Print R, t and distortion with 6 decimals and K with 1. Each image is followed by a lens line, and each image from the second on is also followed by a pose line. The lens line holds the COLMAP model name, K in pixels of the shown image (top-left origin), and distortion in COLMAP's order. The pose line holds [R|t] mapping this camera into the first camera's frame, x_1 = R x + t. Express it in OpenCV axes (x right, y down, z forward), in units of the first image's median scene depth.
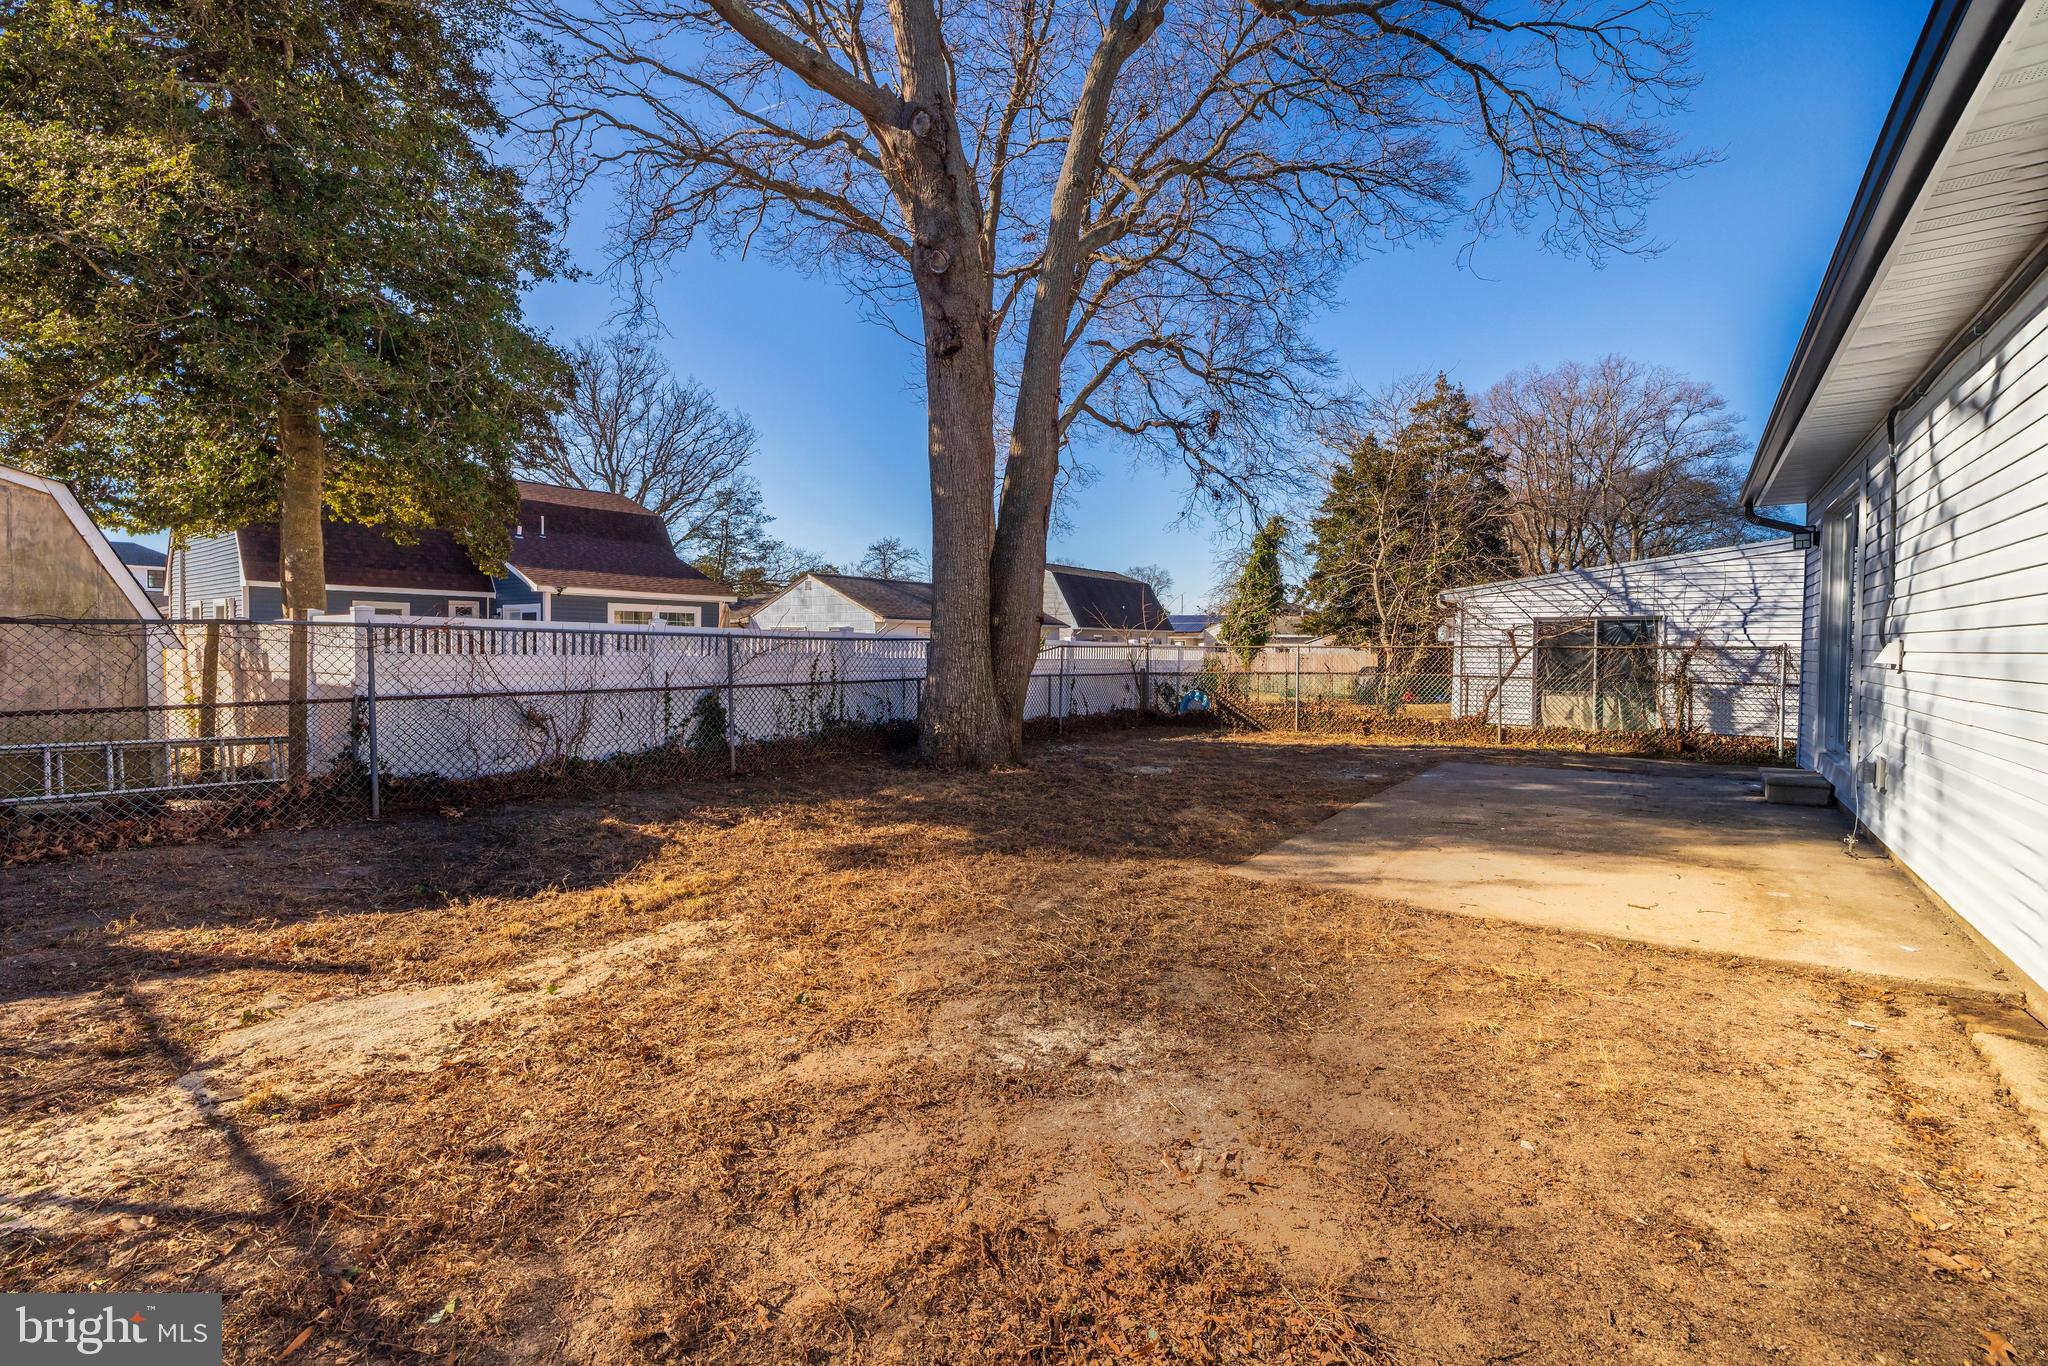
lens RADIAL K [[870.3, 0, 1042.7], [0, 870.3, 637.7], [0, 0, 1]] dist [0.002265, -0.000083]
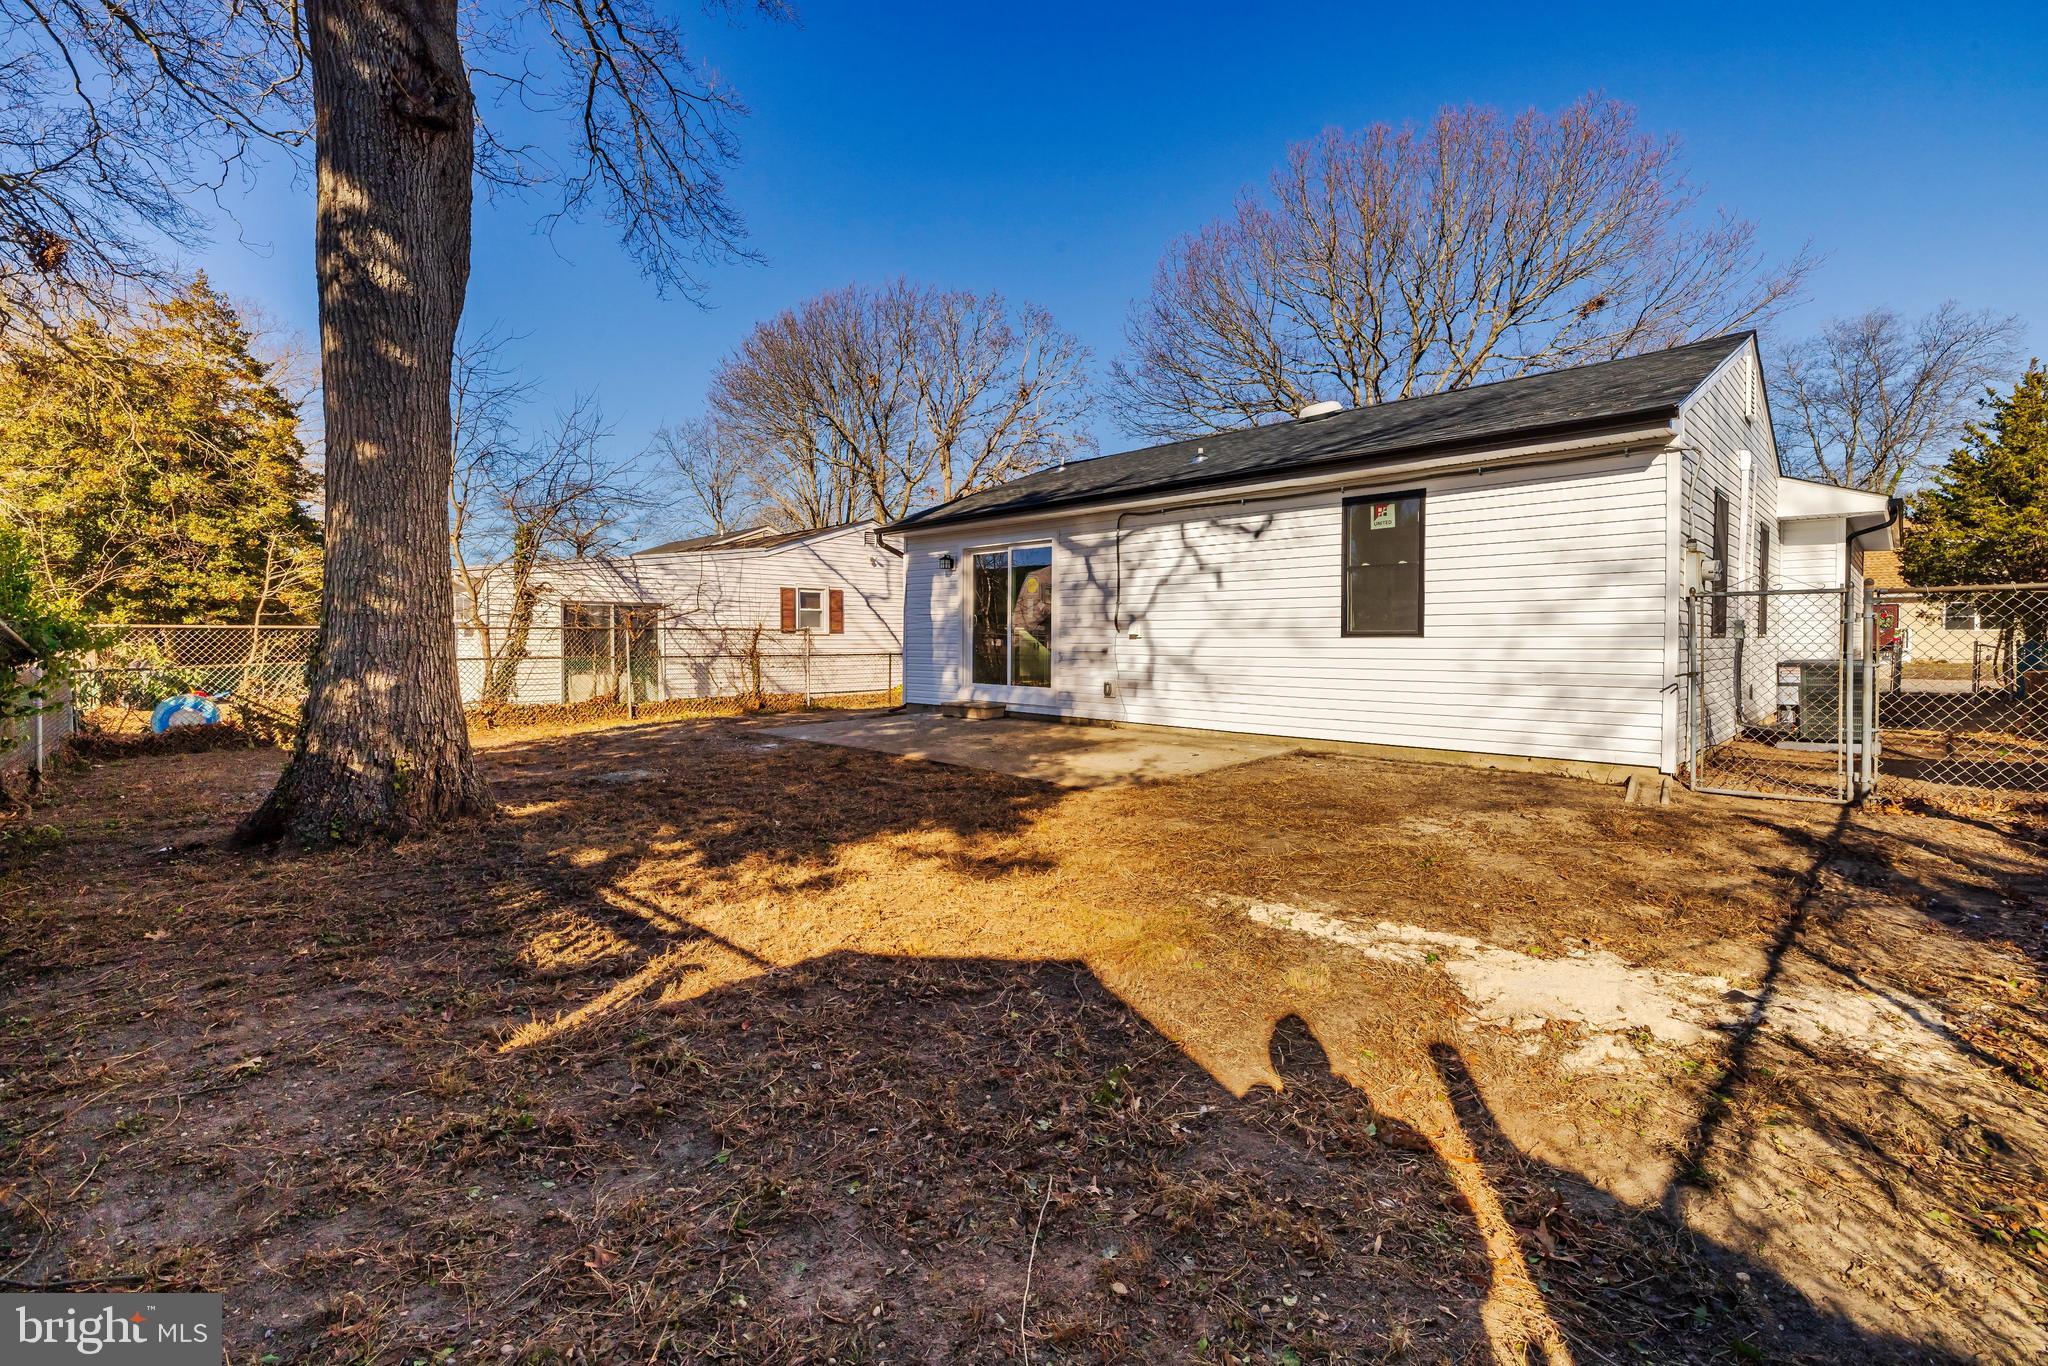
lens RADIAL K [[870.3, 0, 1039.3], [0, 870.3, 643.4], [0, 0, 1]] dist [0.002265, -0.000083]
pose [[0.143829, -0.010903, 0.989542, -0.392079], [-0.011321, 0.999856, 0.012662, 0.008667], [-0.989538, -0.013024, 0.143685, 0.313159]]
